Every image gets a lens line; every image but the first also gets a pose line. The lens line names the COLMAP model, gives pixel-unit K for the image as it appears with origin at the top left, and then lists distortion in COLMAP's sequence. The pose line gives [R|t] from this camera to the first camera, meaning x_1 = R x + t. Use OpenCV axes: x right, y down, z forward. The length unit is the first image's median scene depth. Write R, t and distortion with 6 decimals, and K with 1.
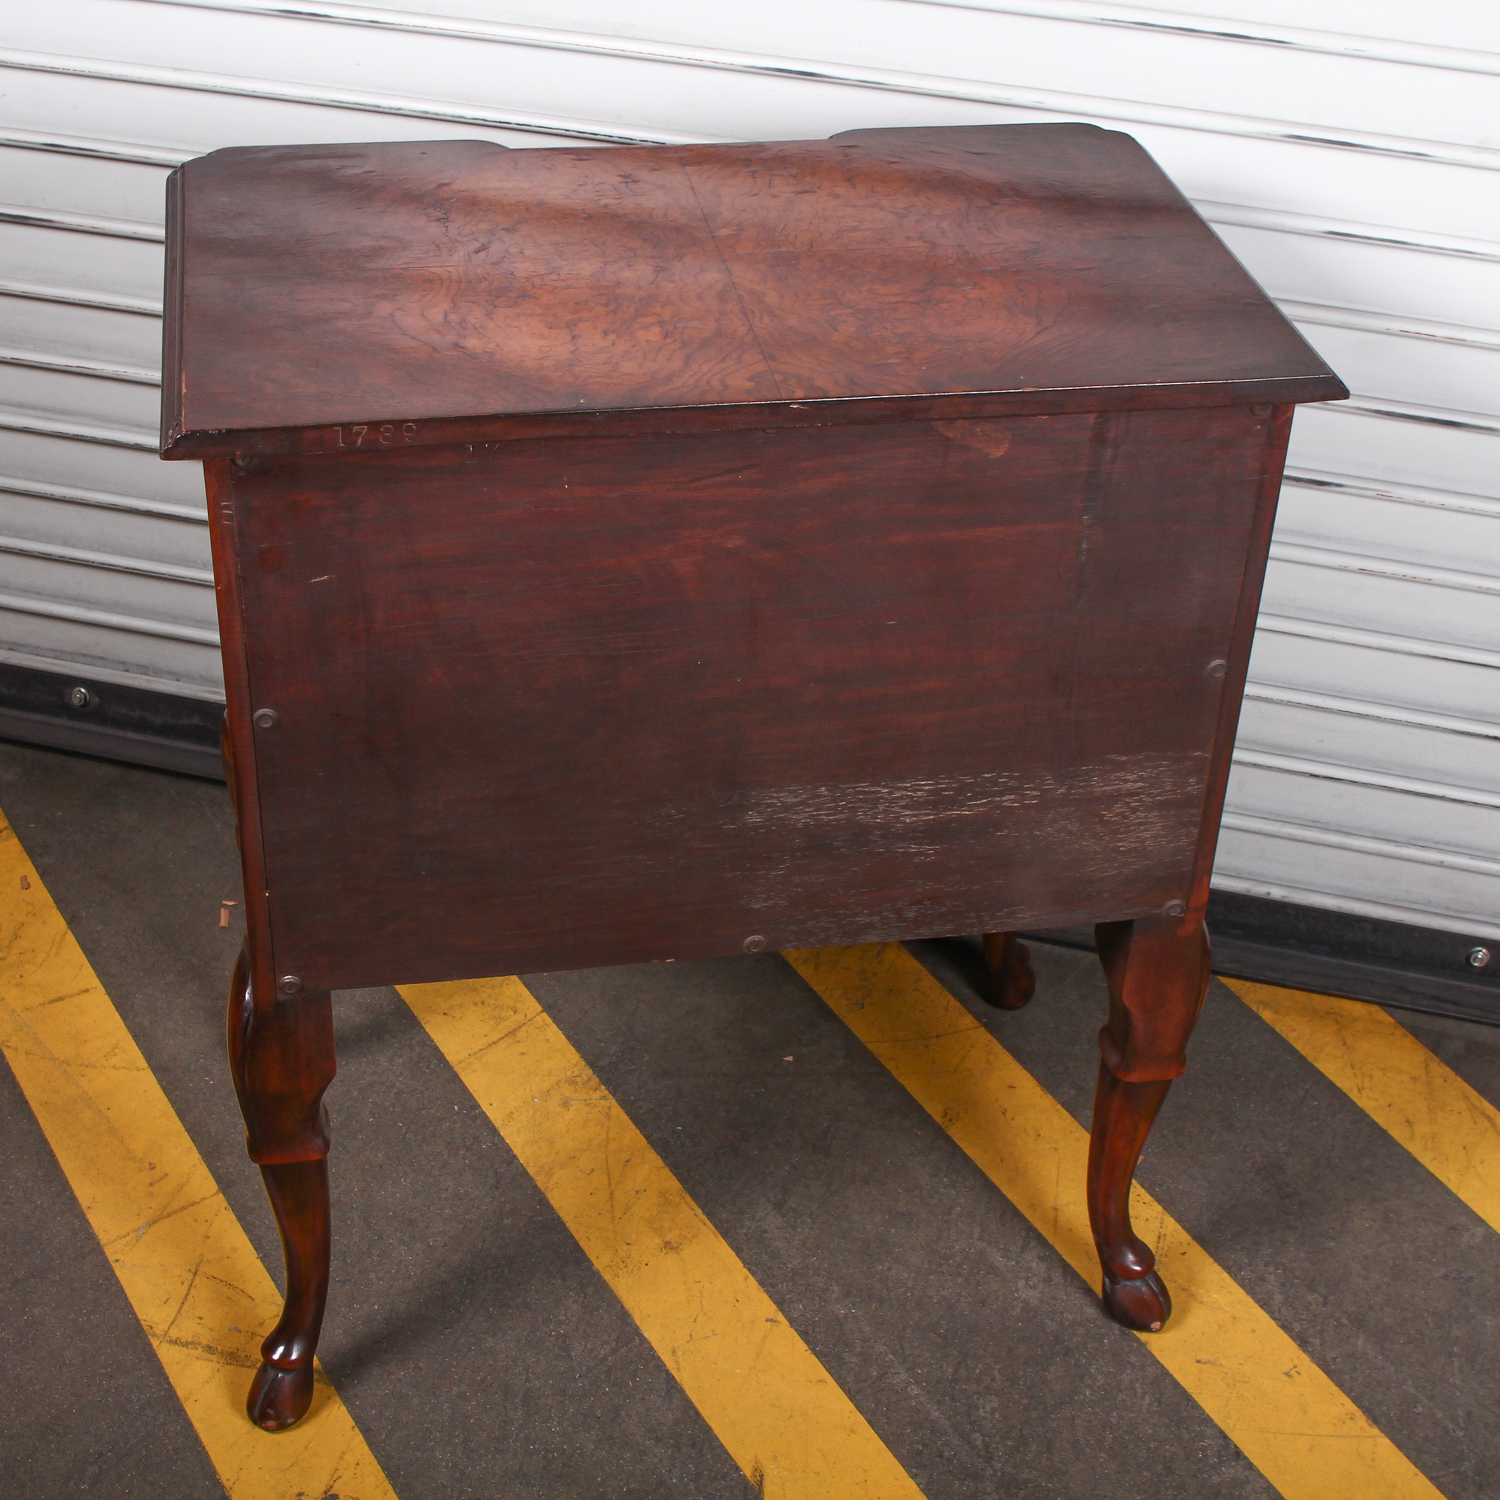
lens RADIAL K [[2533.9, 0, 745.0], [0, 2533.9, 760.6], [0, 0, 1]] dist [-0.082486, 0.000000]
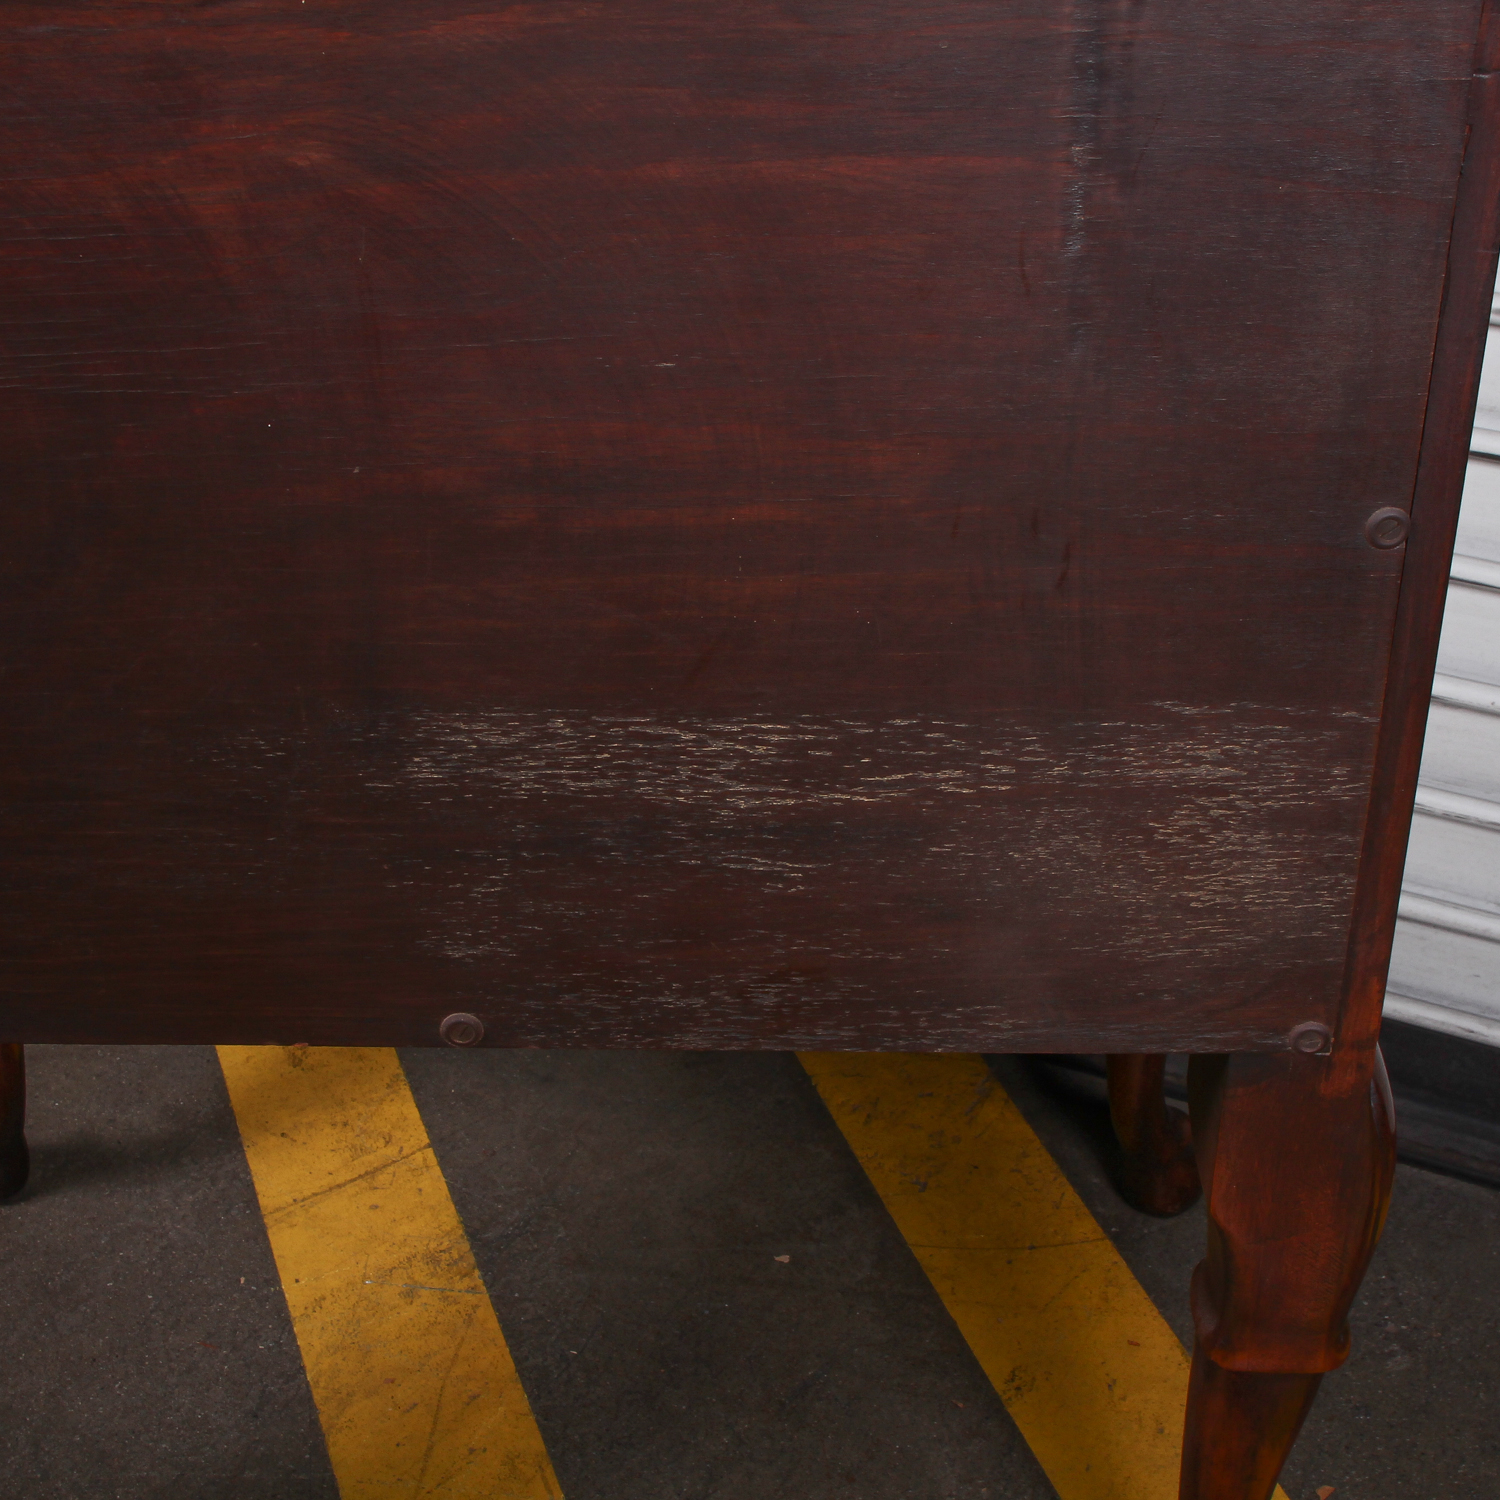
lens RADIAL K [[2533.9, 0, 754.4], [0, 2533.9, 751.7], [0, 0, 1]] dist [-0.082486, 0.000000]
pose [[0.980324, 0.068220, -0.185232, 0.130499], [-0.081138, 0.994705, -0.063073, 0.036712], [0.179948, 0.076862, 0.980669, 0.419153]]
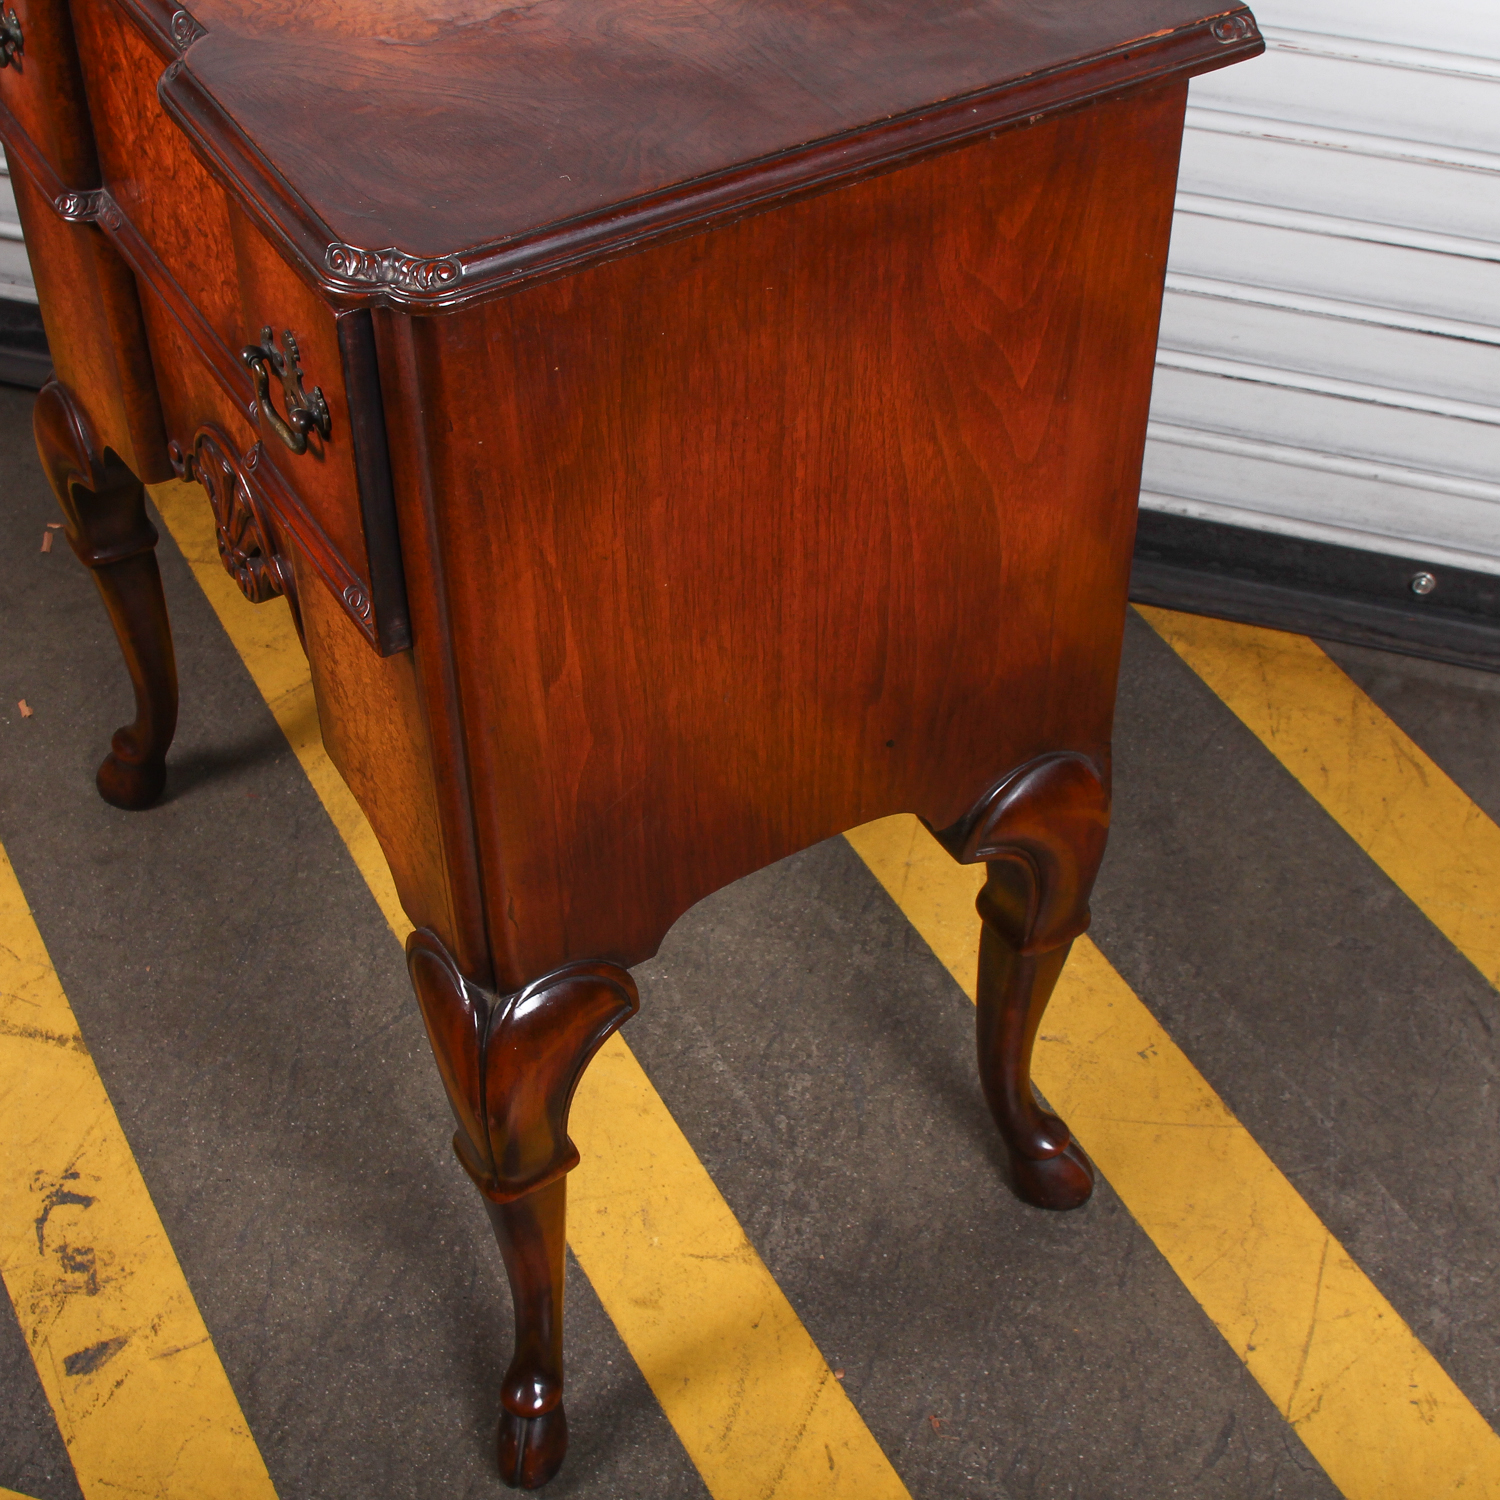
lens RADIAL K [[2533.9, 0, 754.9], [0, 2533.9, 754.7], [0, 0, 1]] dist [-0.082486, 0.000000]
pose [[0.997489, 0.002956, -0.070756, 0.137920], [0.007994, 0.988041, 0.153983, -0.000610], [0.070365, -0.154162, 0.985537, 0.117025]]
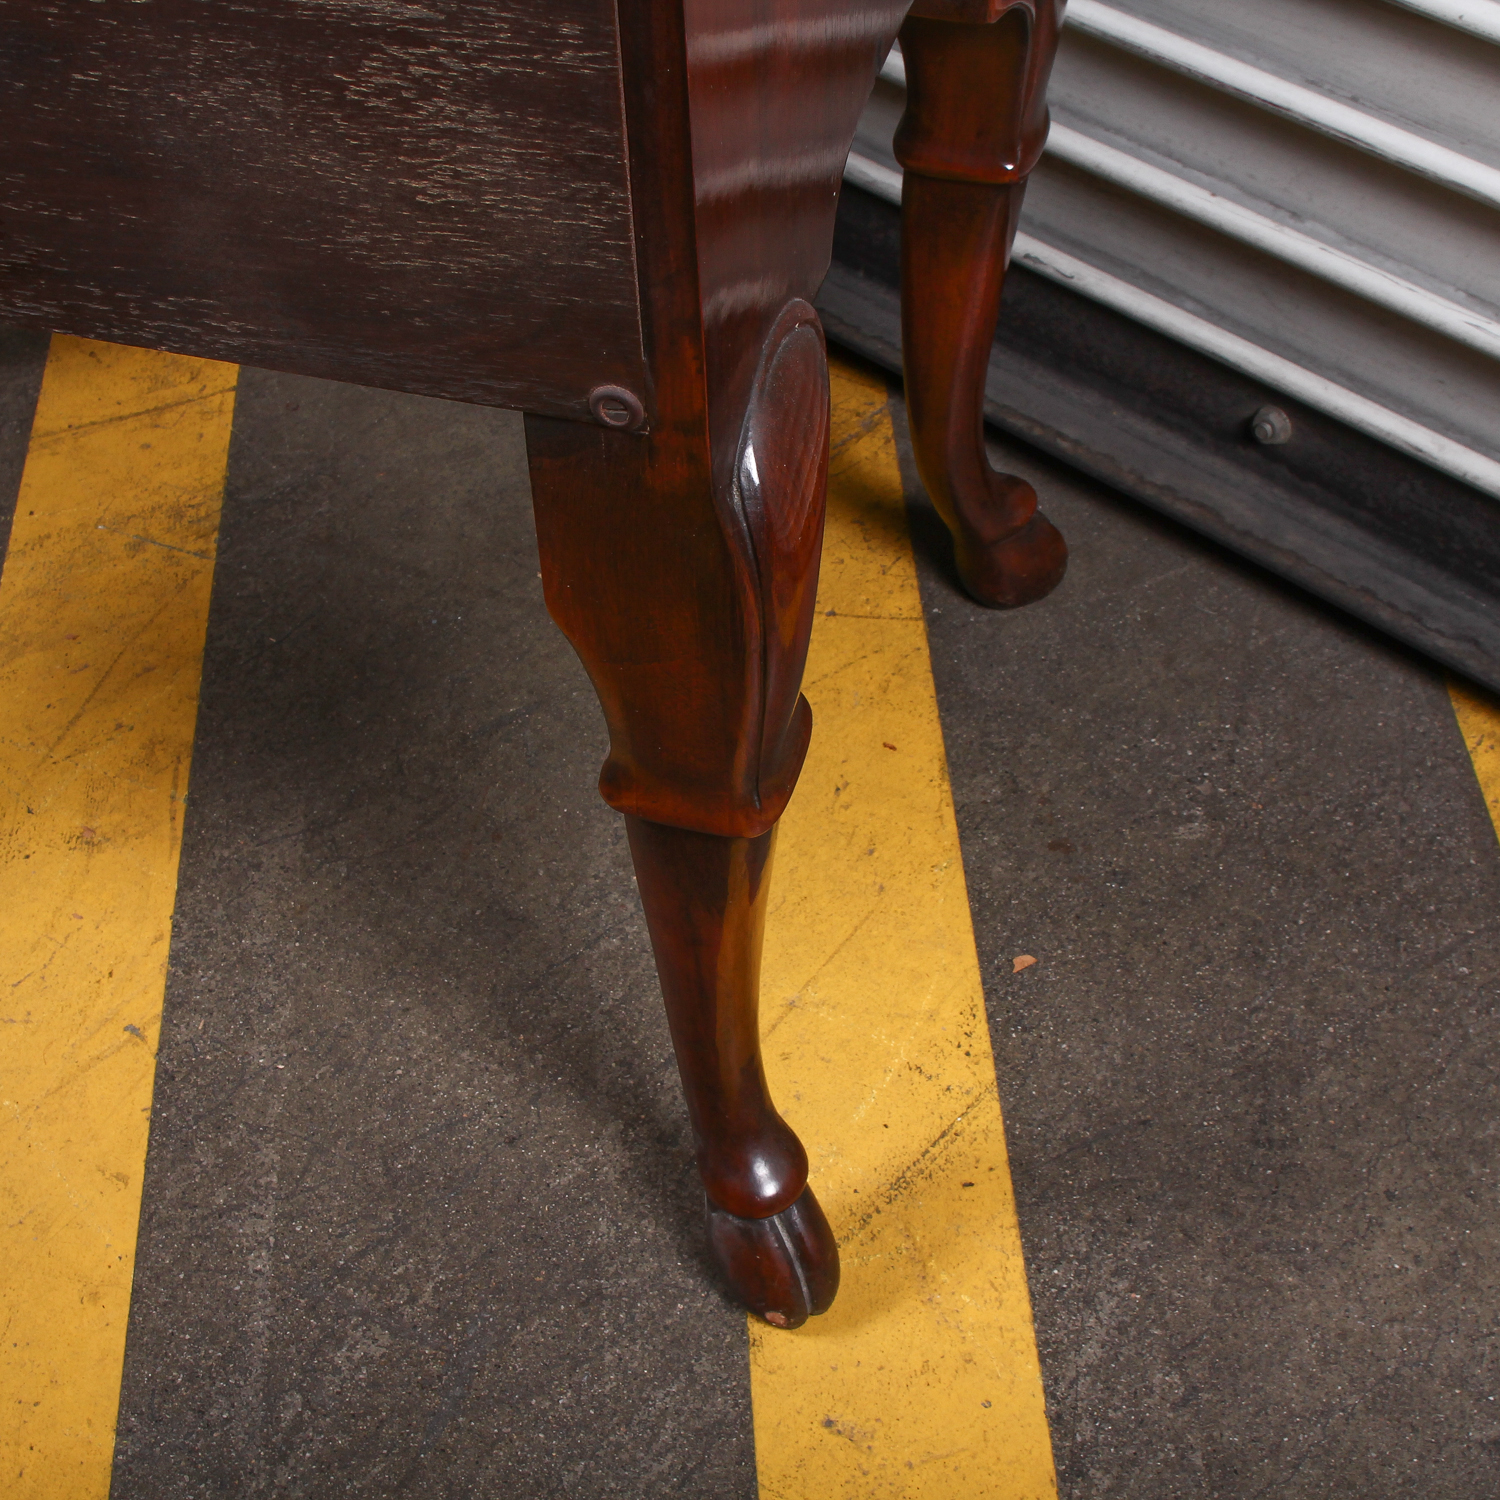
lens RADIAL K [[2533.9, 0, 740.7], [0, 2533.9, 747.1], [0, 0, 1]] dist [-0.082486, 0.000000]
pose [[0.887893, 0.291948, -0.355546, 0.287617], [-0.210282, 0.944930, 0.250776, 0.007715], [0.409179, -0.147898, 0.900388, 0.579671]]
